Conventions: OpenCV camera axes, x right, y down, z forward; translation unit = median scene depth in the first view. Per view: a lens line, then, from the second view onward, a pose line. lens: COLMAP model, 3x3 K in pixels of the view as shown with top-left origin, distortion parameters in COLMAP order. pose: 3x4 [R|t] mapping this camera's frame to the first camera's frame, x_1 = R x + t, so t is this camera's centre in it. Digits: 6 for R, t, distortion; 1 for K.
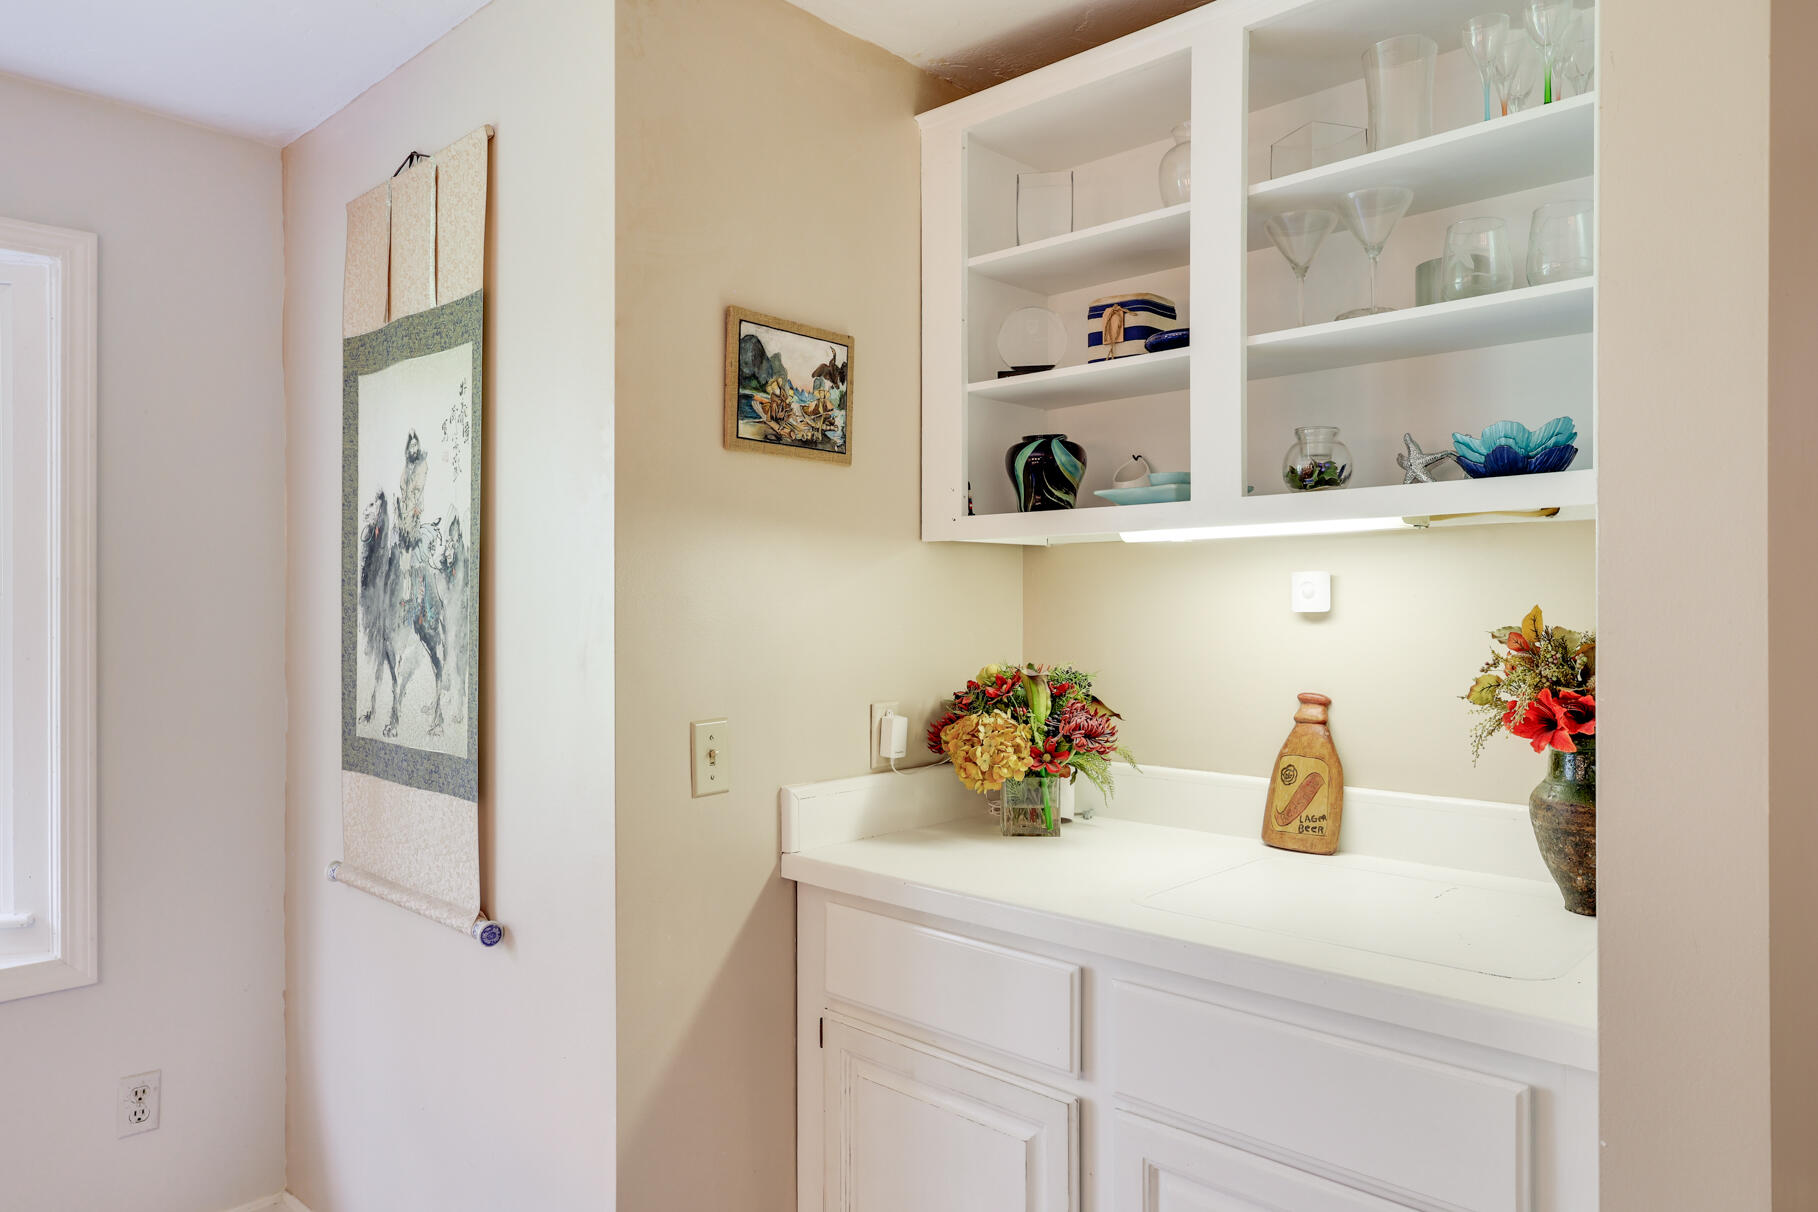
lens RADIAL K [[1179.8, 0, 908.6], [0, 1179.8, 605.9], [0, 0, 1]] dist [-0.001096, 0.002376]
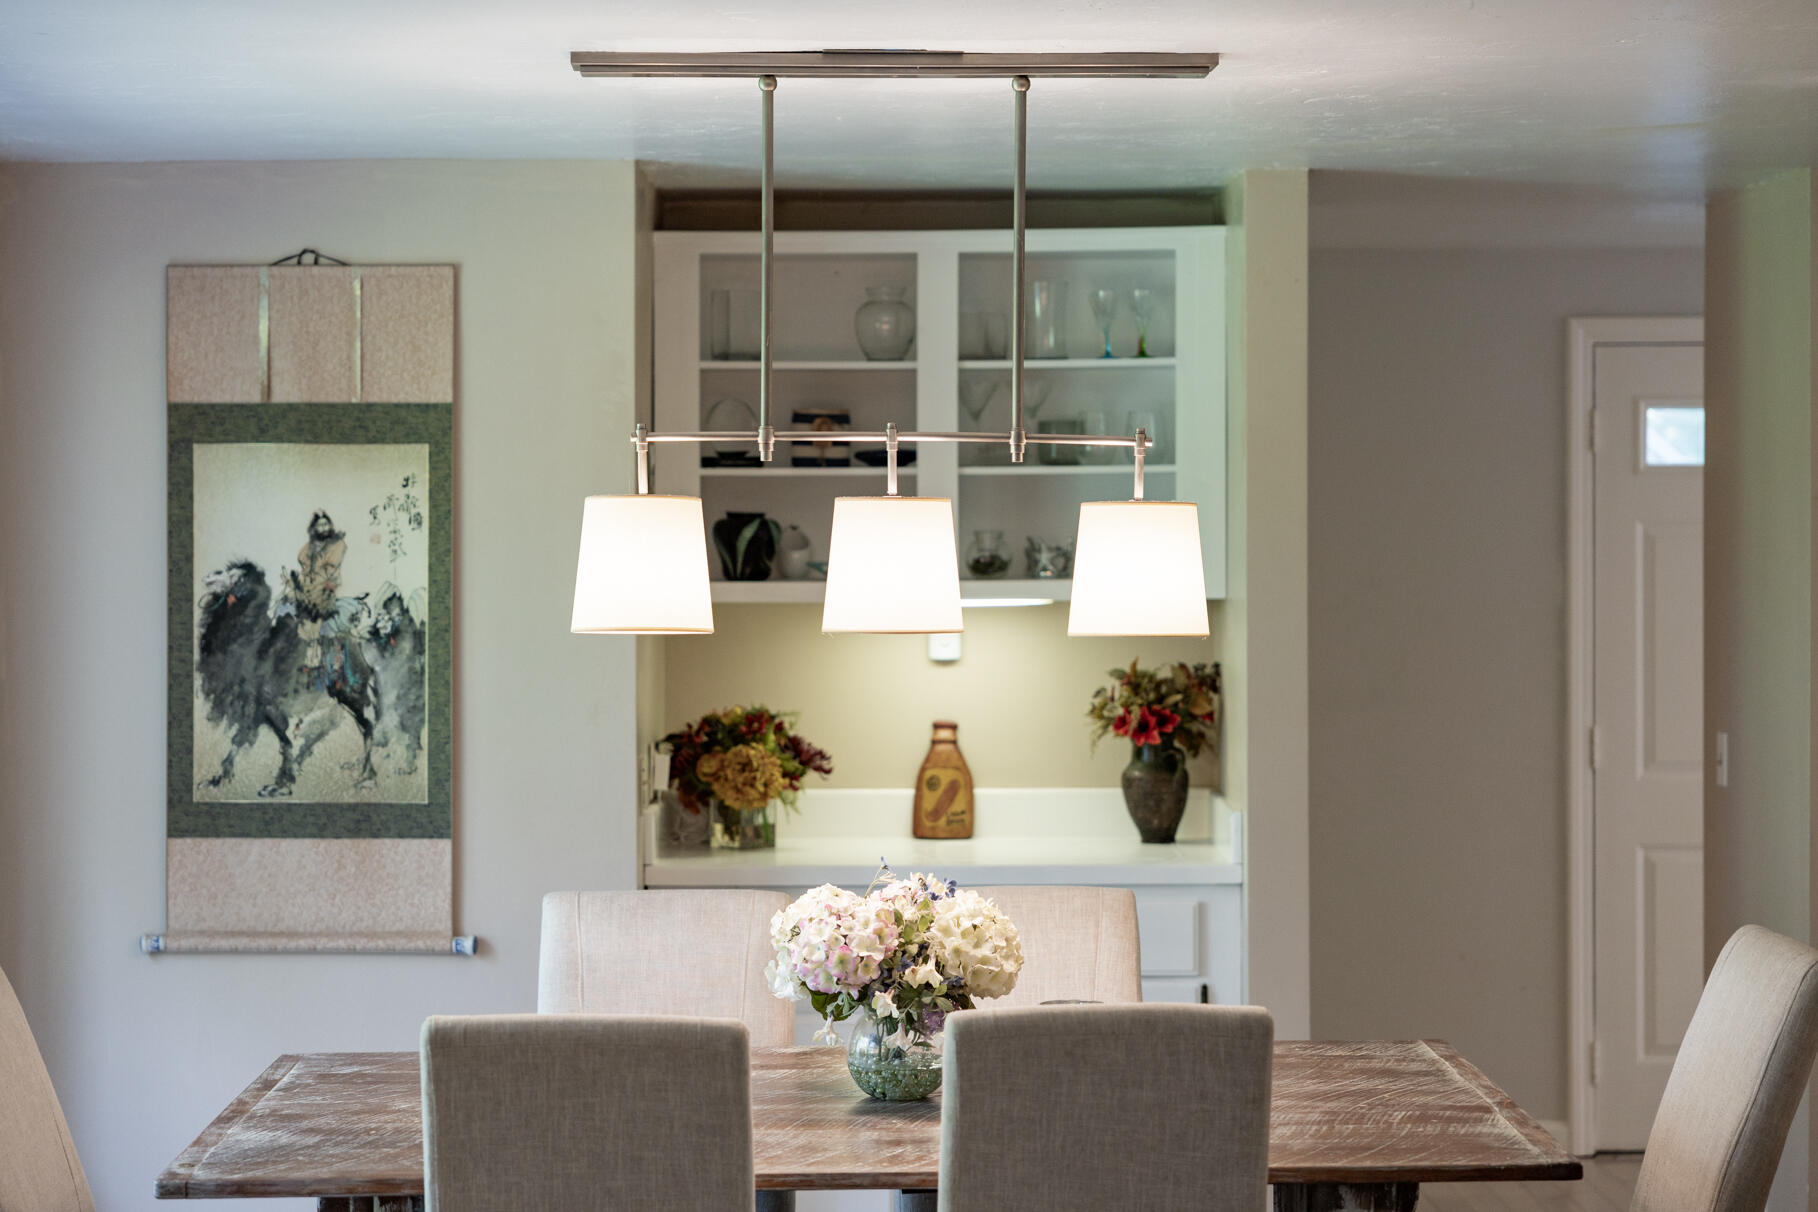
lens RADIAL K [[3559.8, 0, 893.1], [0, 3559.8, 603.7], [0, 0, 1]] dist [0.010365, 0.000000]
pose [[0.734050, -0.015209, 0.678925, -2.356838], [0.002901, 0.999810, 0.019260, -0.130163], [-0.679089, -0.012169, 0.733955, -1.838549]]
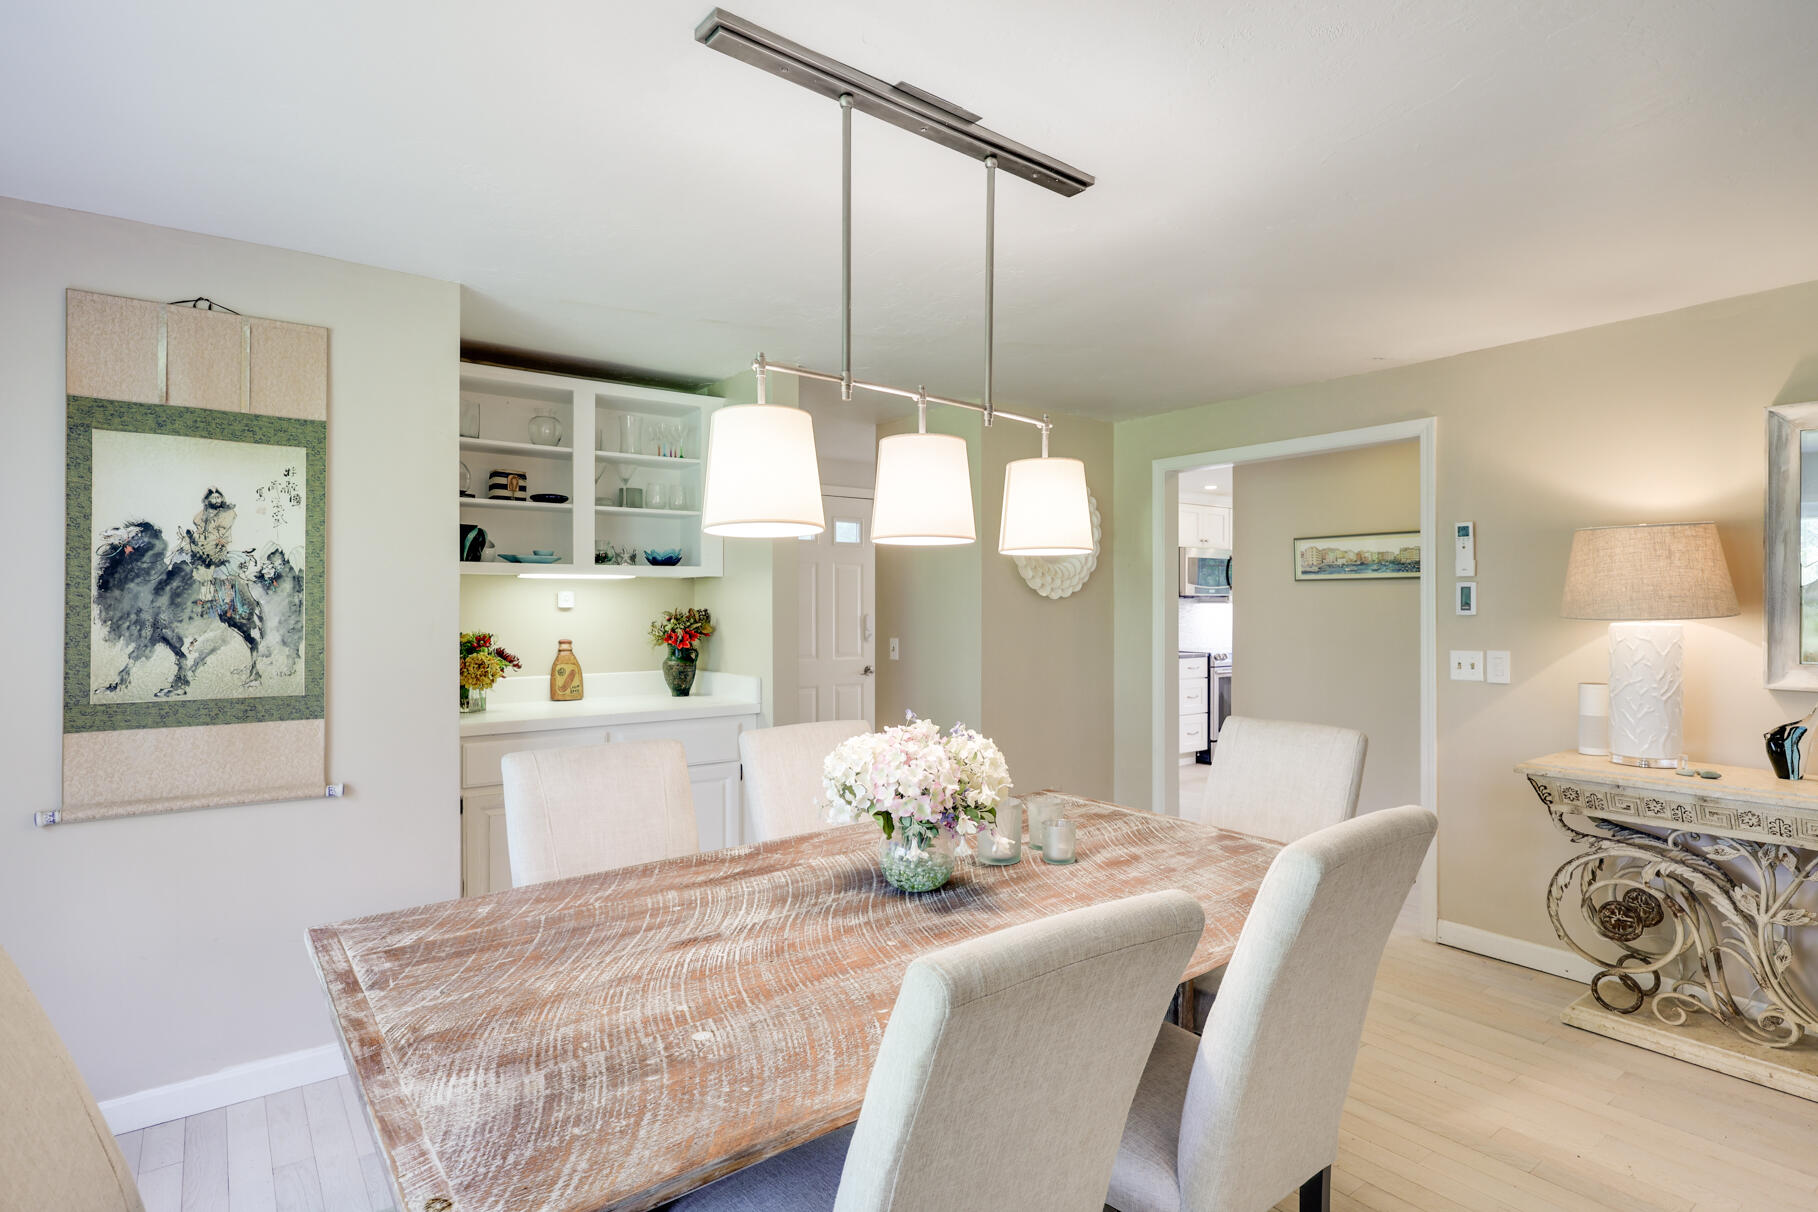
lens RADIAL K [[927.2, 0, 913.2], [0, 927.2, 606.0], [0, 0, 1]] dist [-0.002694, -0.001370]
pose [[0.171706, 0.000315, 0.985148, -1.489366], [0.001309, 0.999999, -0.000548, 0.004048], [-0.985147, 0.001383, 0.171706, -0.081645]]
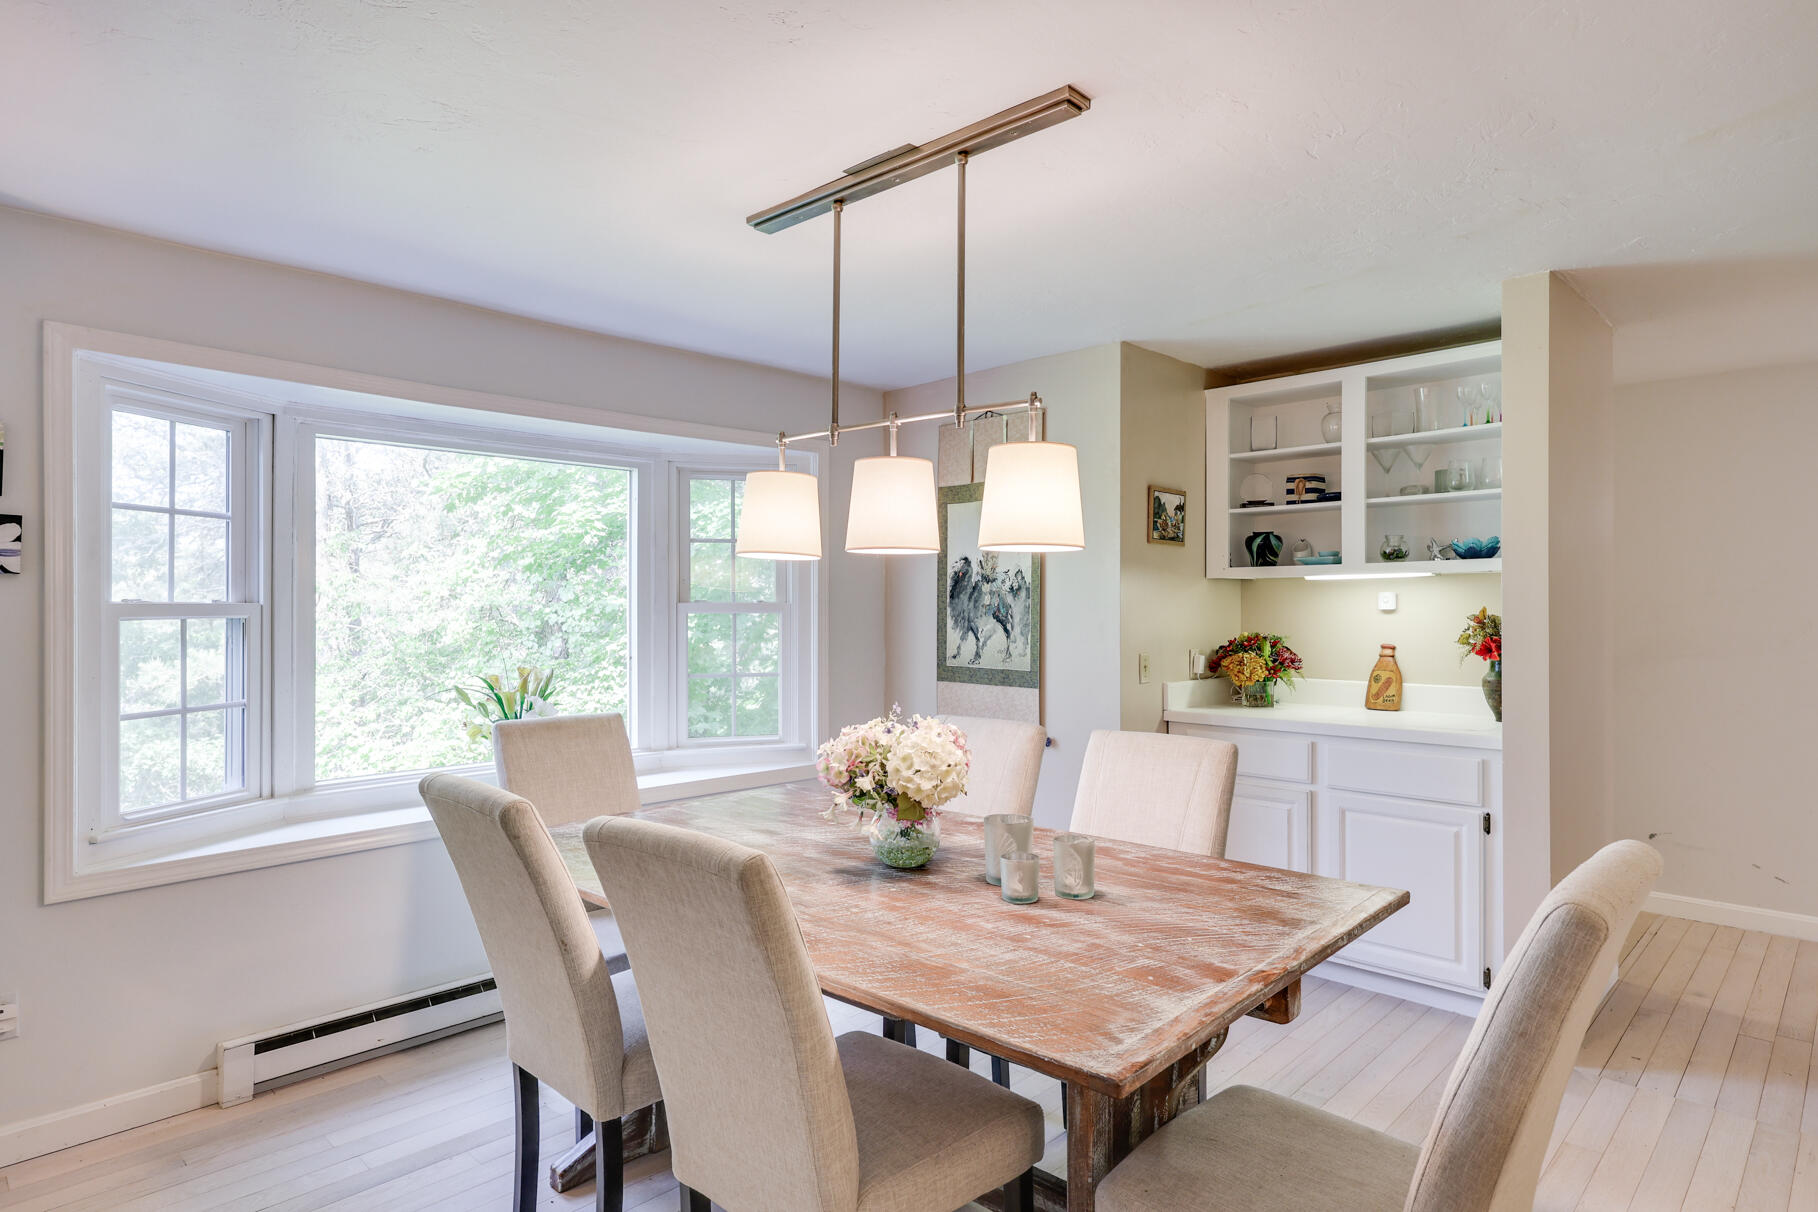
lens RADIAL K [[1017.3, 0, 910.0], [0, 1017.3, 606.9], [0, 0, 1]] dist [0.006963, -0.002425]
pose [[0.999660, -0.000858, -0.026069, -0.549872], [0.000831, 0.999999, -0.001050, 0.001546], [0.026070, 0.001028, 0.999660, -1.042305]]
